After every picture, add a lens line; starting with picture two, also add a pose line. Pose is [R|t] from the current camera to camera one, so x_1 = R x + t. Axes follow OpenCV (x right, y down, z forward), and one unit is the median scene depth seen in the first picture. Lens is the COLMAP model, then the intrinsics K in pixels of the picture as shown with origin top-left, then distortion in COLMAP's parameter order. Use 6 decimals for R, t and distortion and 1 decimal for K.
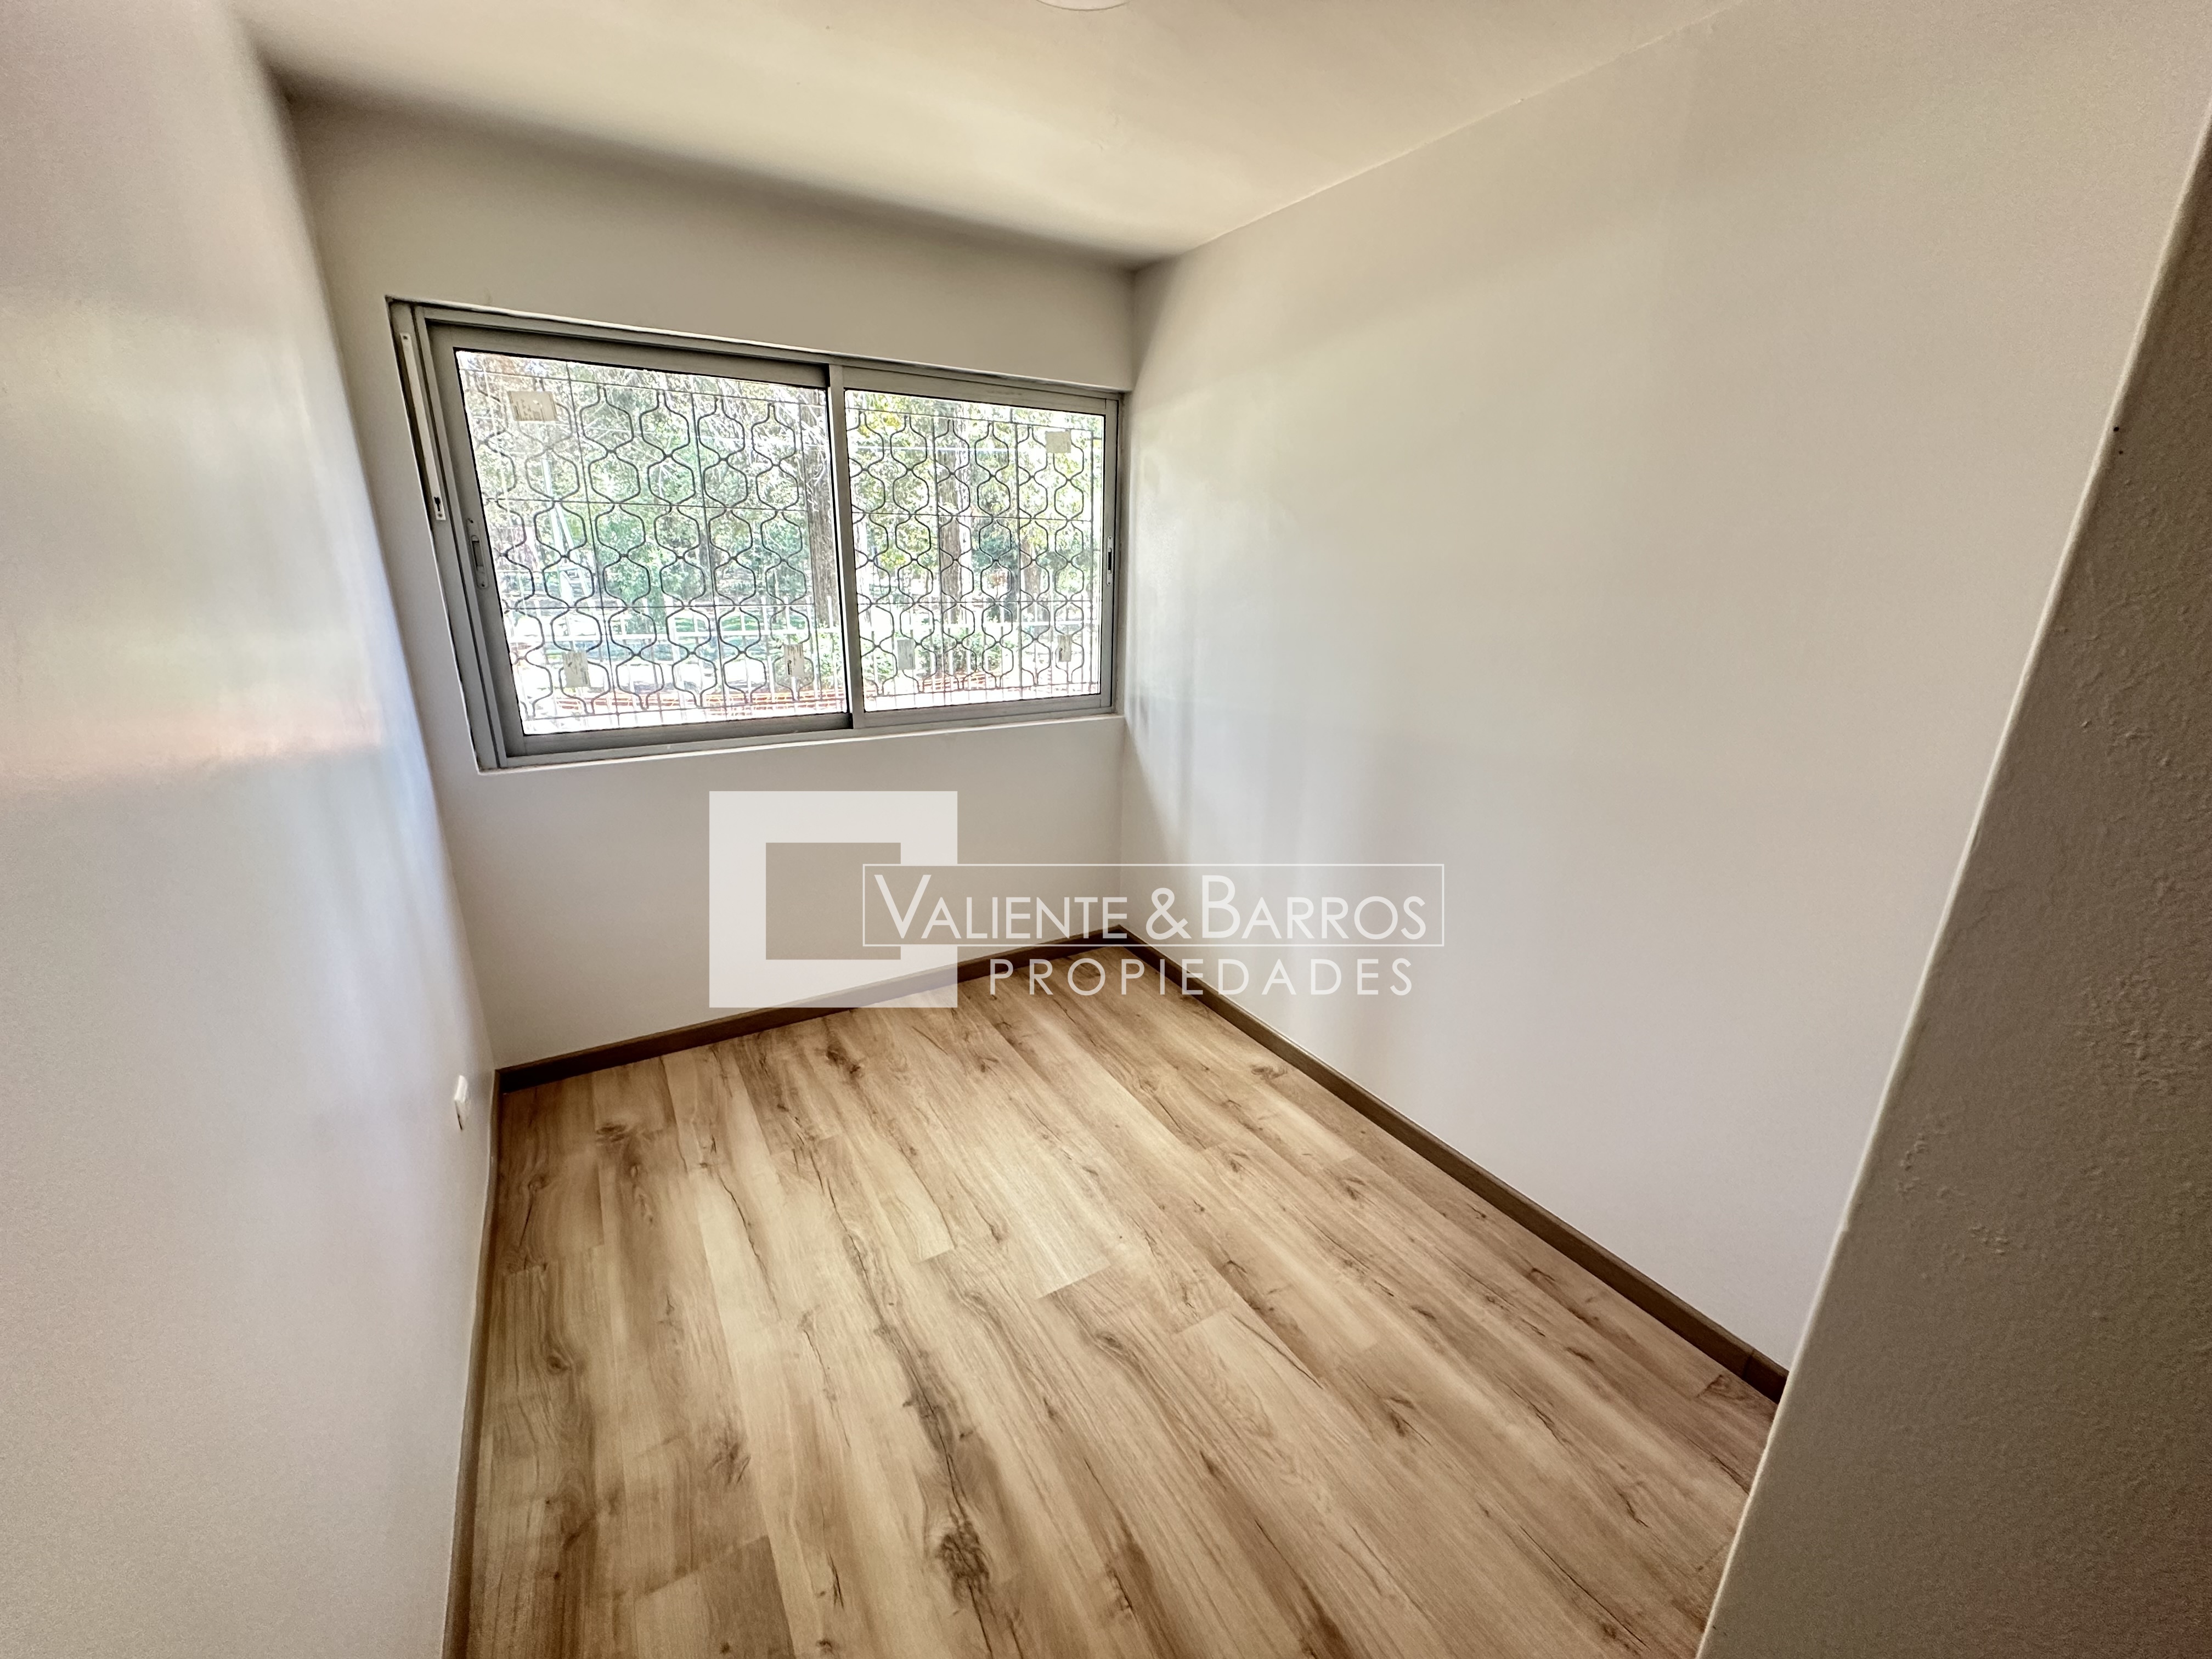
lens RADIAL K [[896.3, 0, 1106.0], [0, 896.3, 829.5], [0, 0, 1]] dist [-0.000383, -0.000168]
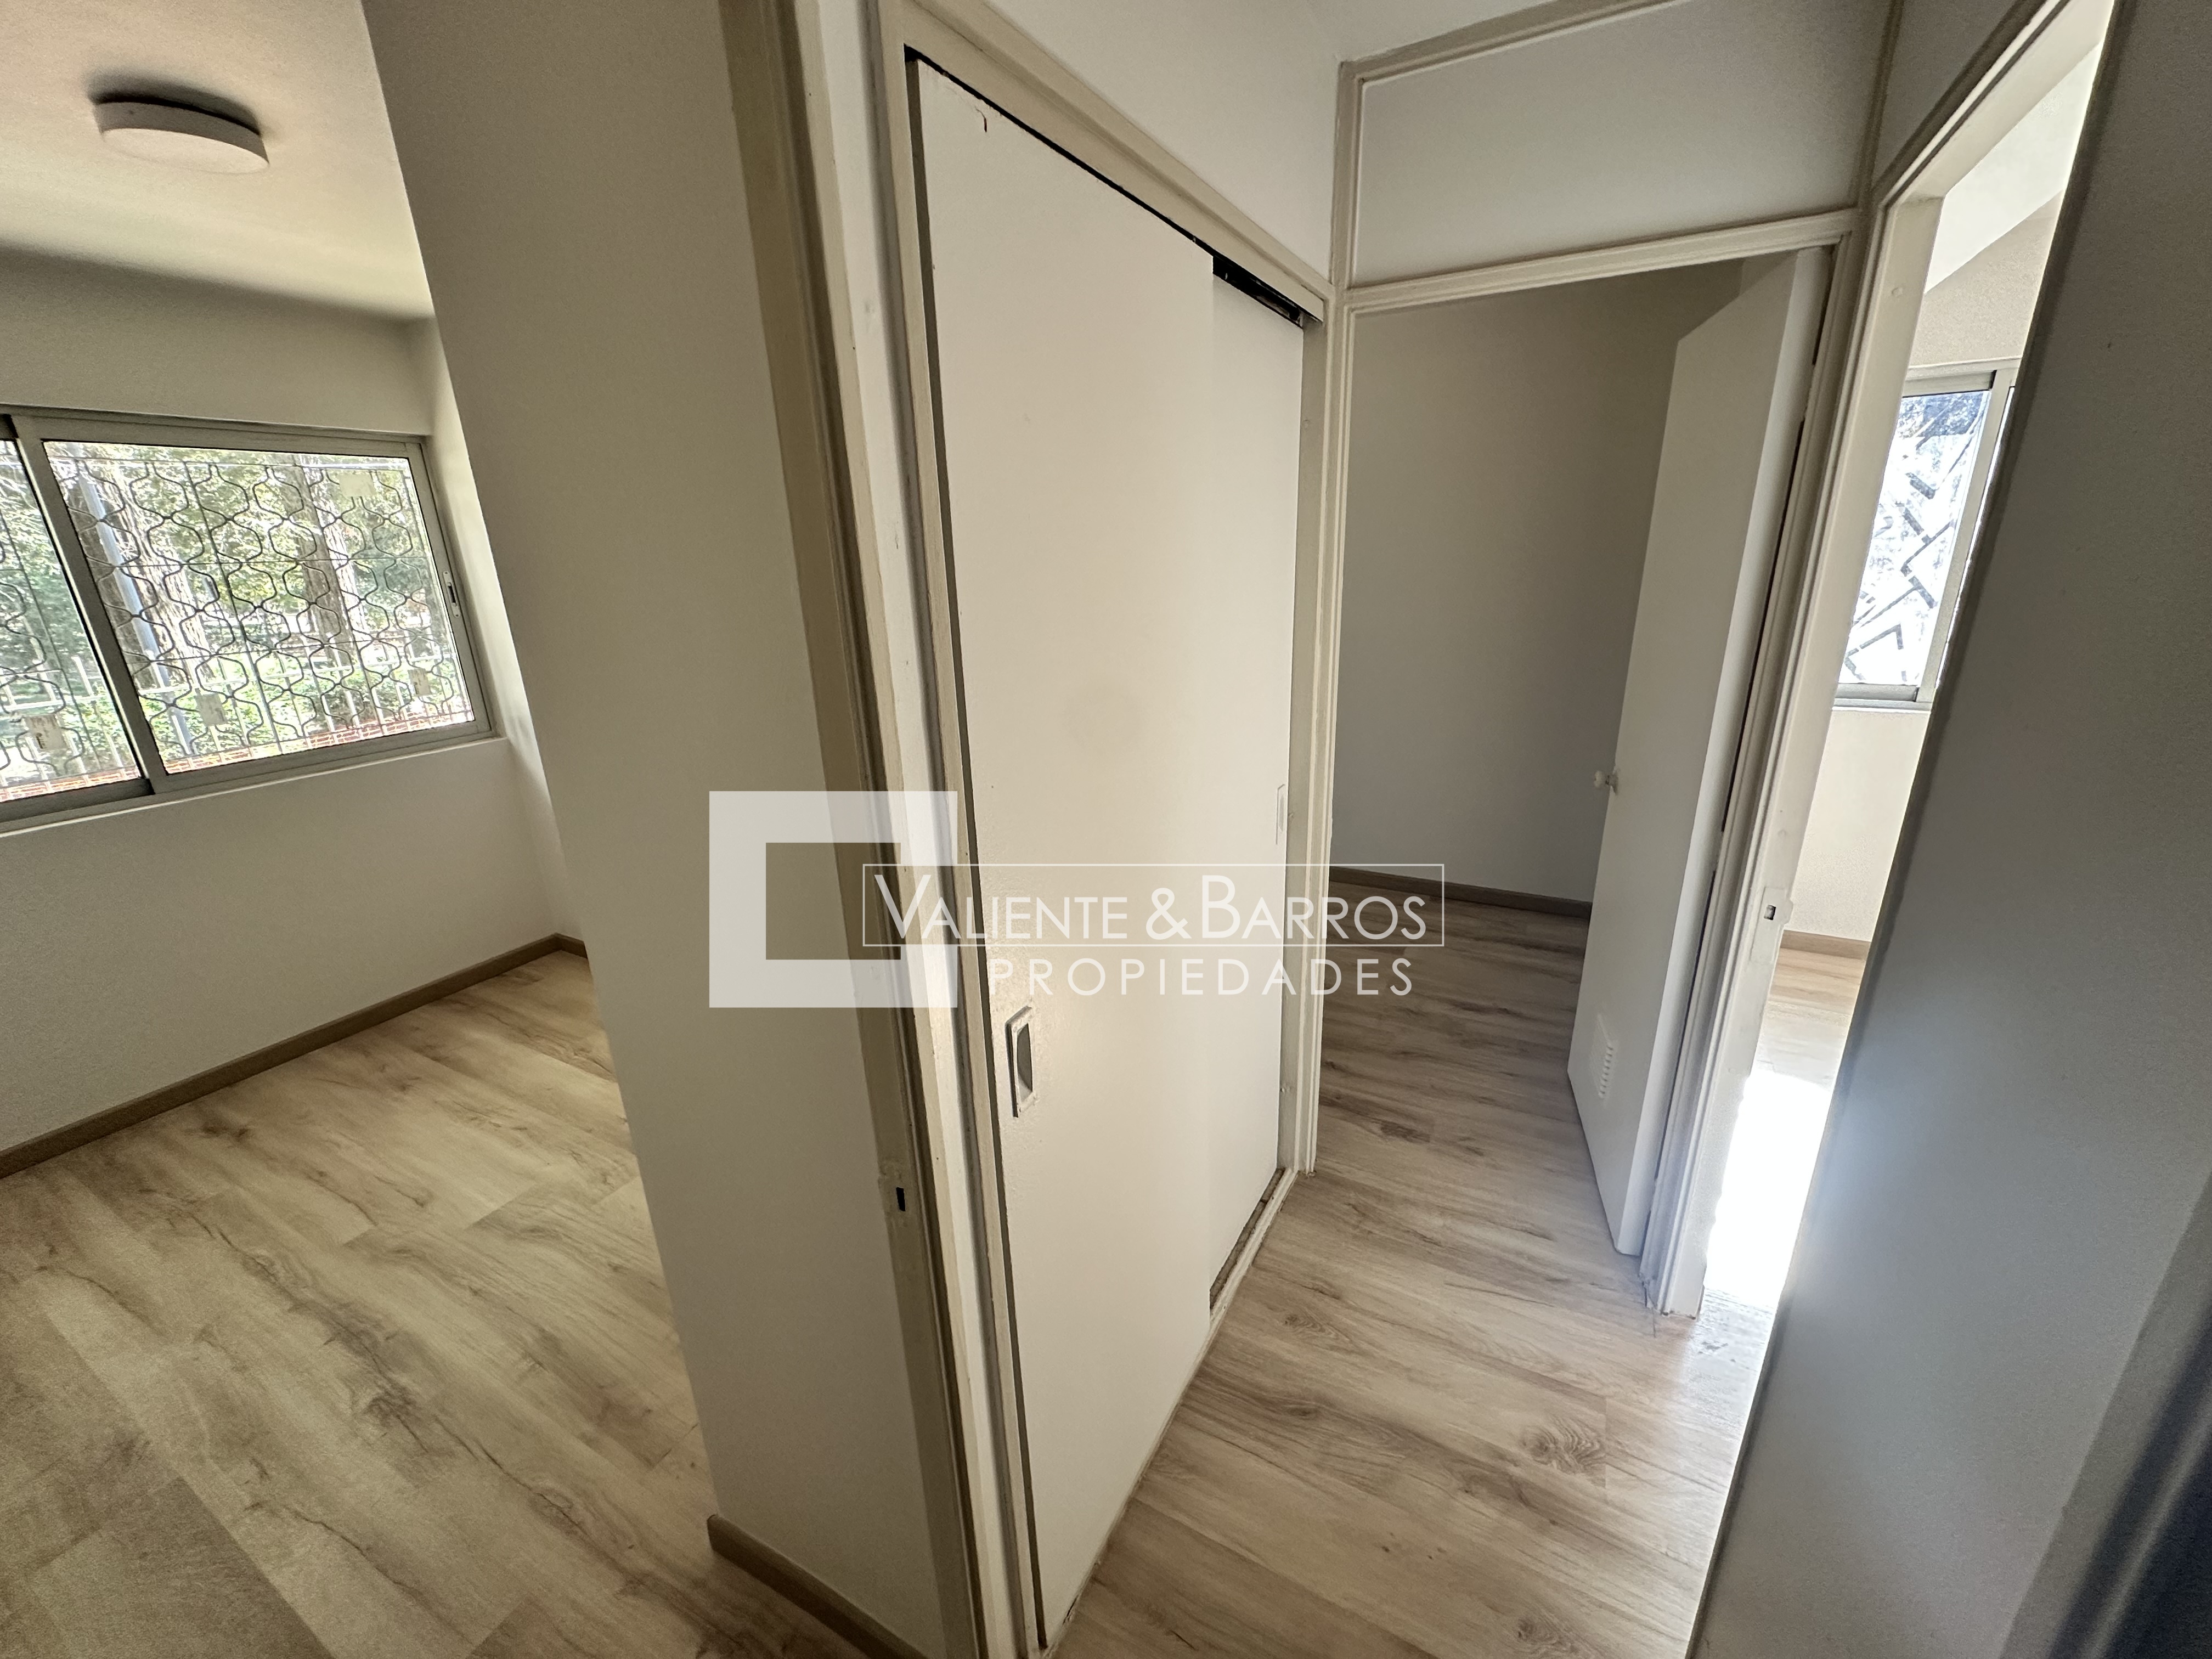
lens RADIAL K [[880.6, 0, 1116.7], [0, 880.6, 855.0], [0, 0, 1]] dist [-0.000148, 0.000275]
pose [[0.859691, -0.217039, 0.462414, 0.227604], [0.200118, 0.975986, 0.086043, 0.108343], [-0.469984, 0.018567, 0.882480, -0.431517]]
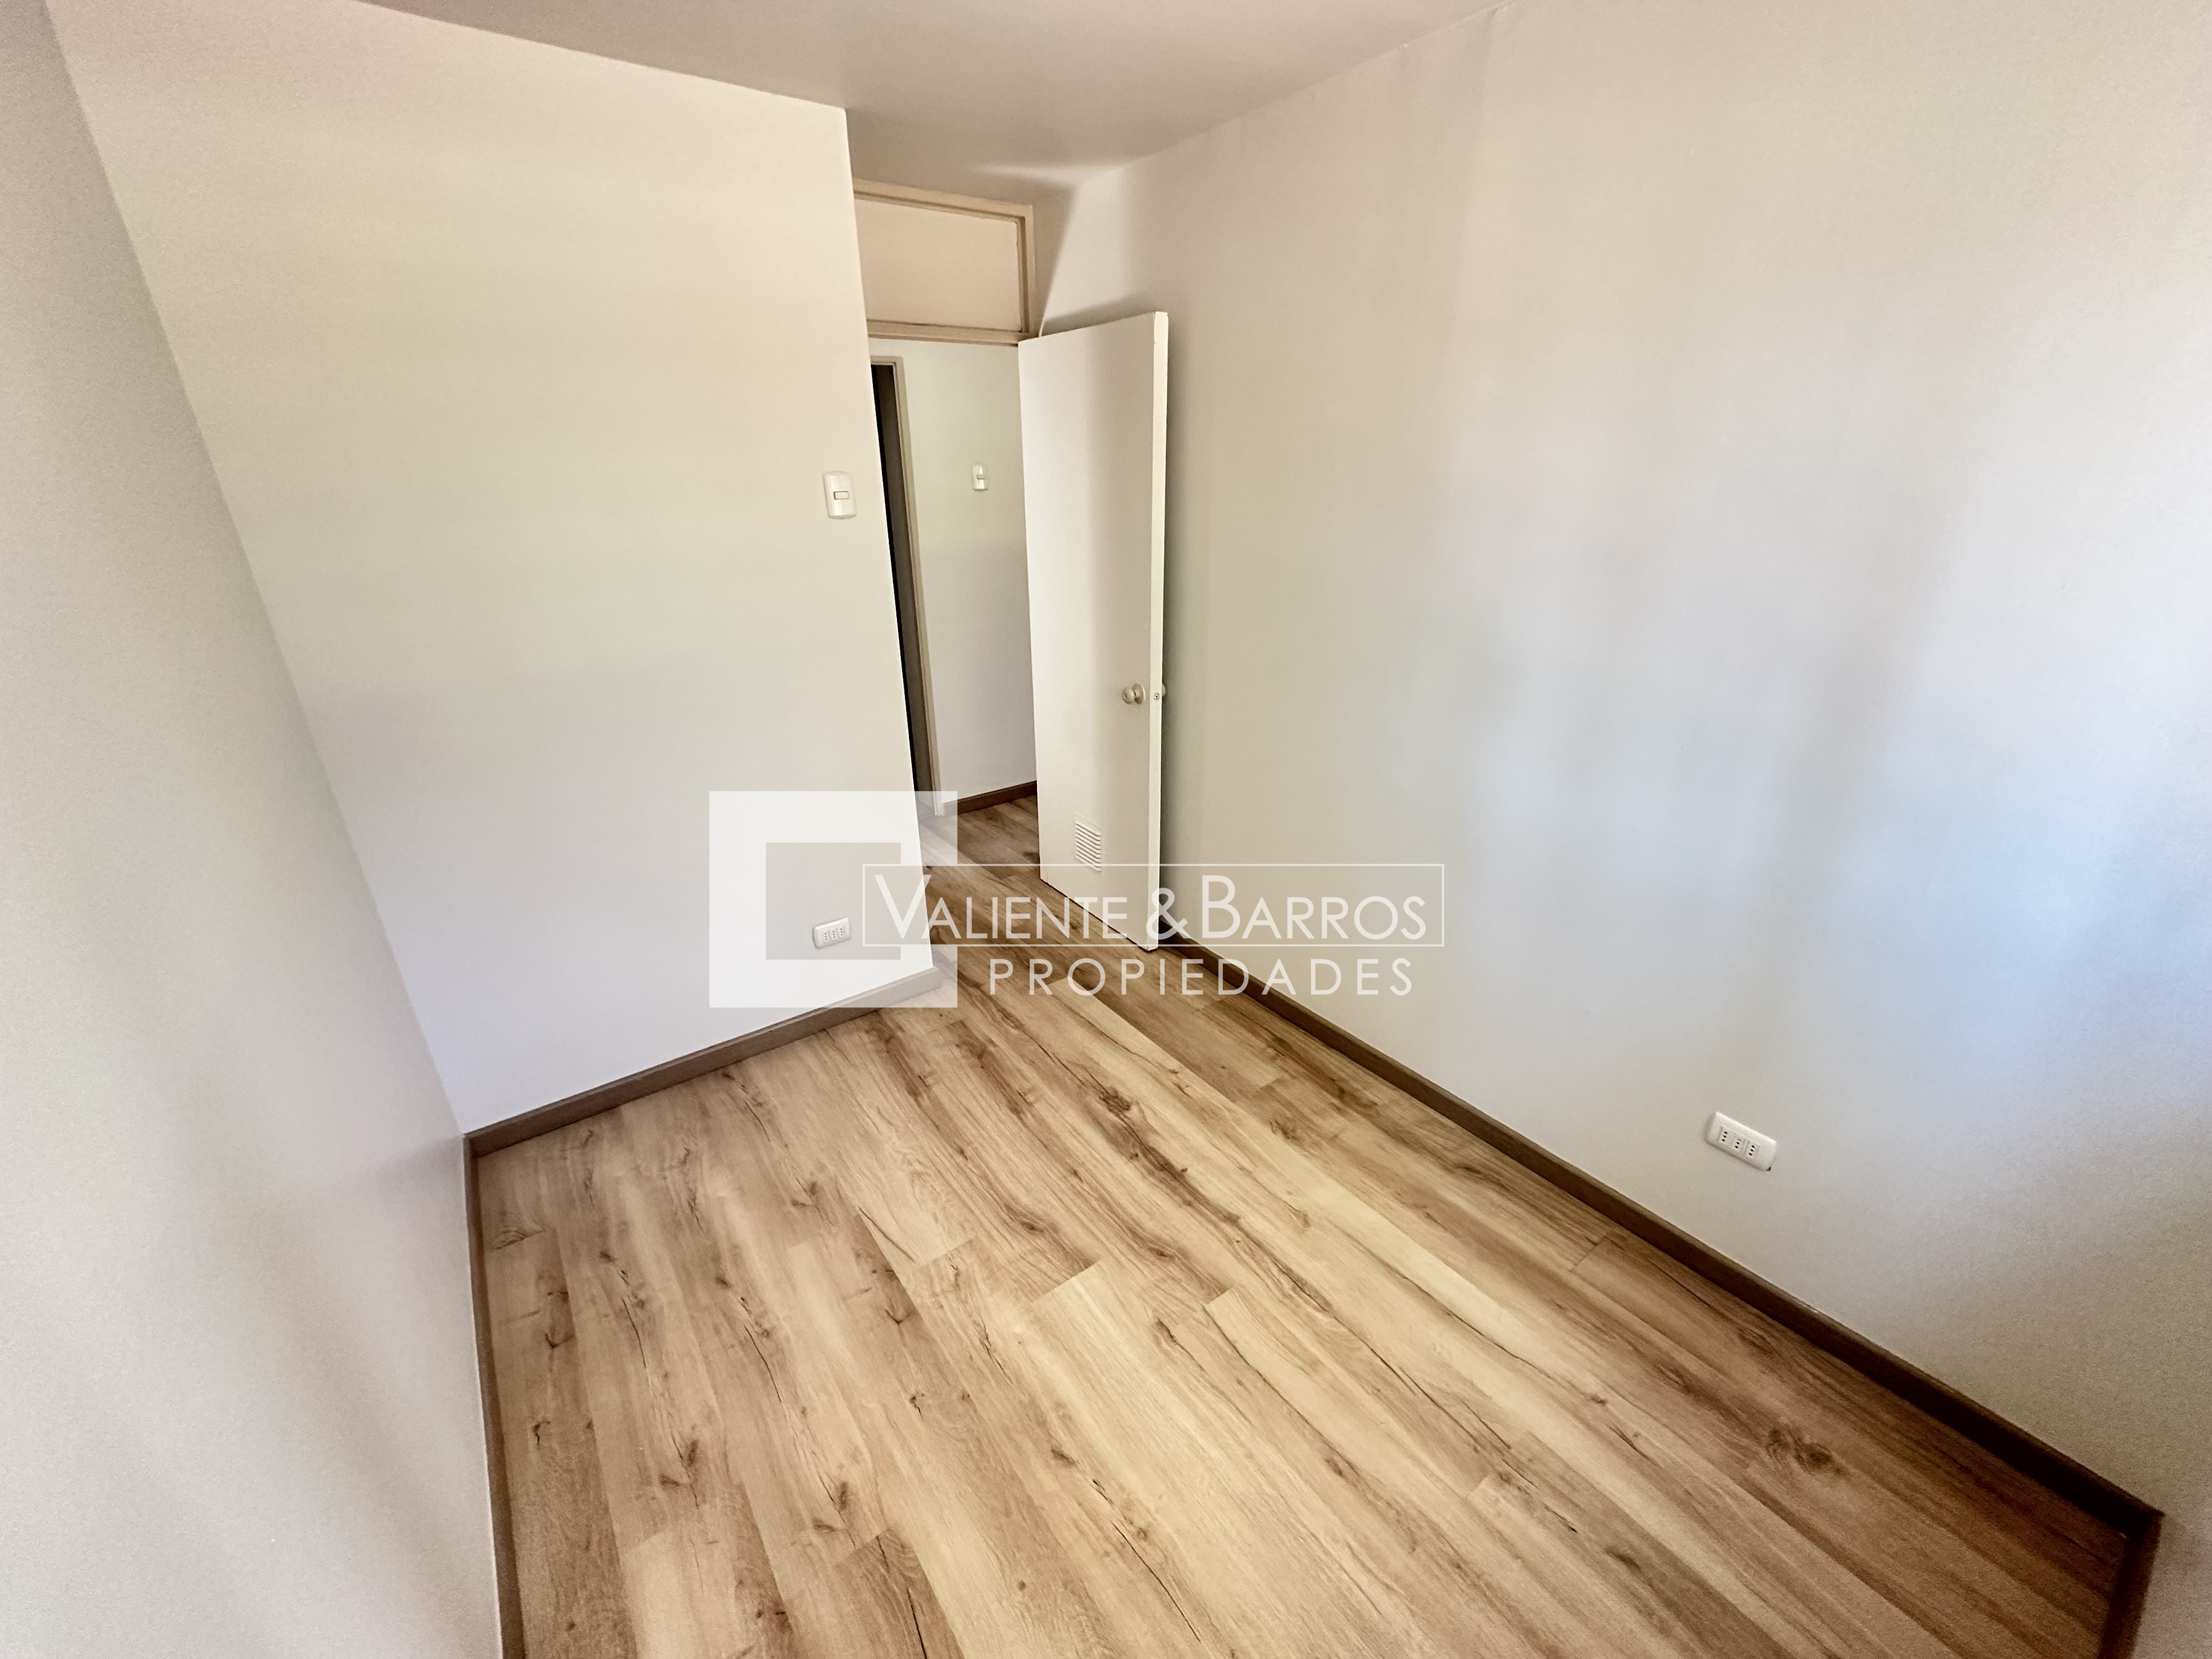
lens RADIAL K [[880.6, 0, 1116.7], [0, 880.6, 855.0], [0, 0, 1]] dist [-0.000148, 0.000275]
pose [[-0.995080, 0.039428, -0.090888, -0.018422], [-0.030038, 0.754143, 0.656023, -0.476379], [0.094409, 0.655526, -0.749248, 1.406970]]
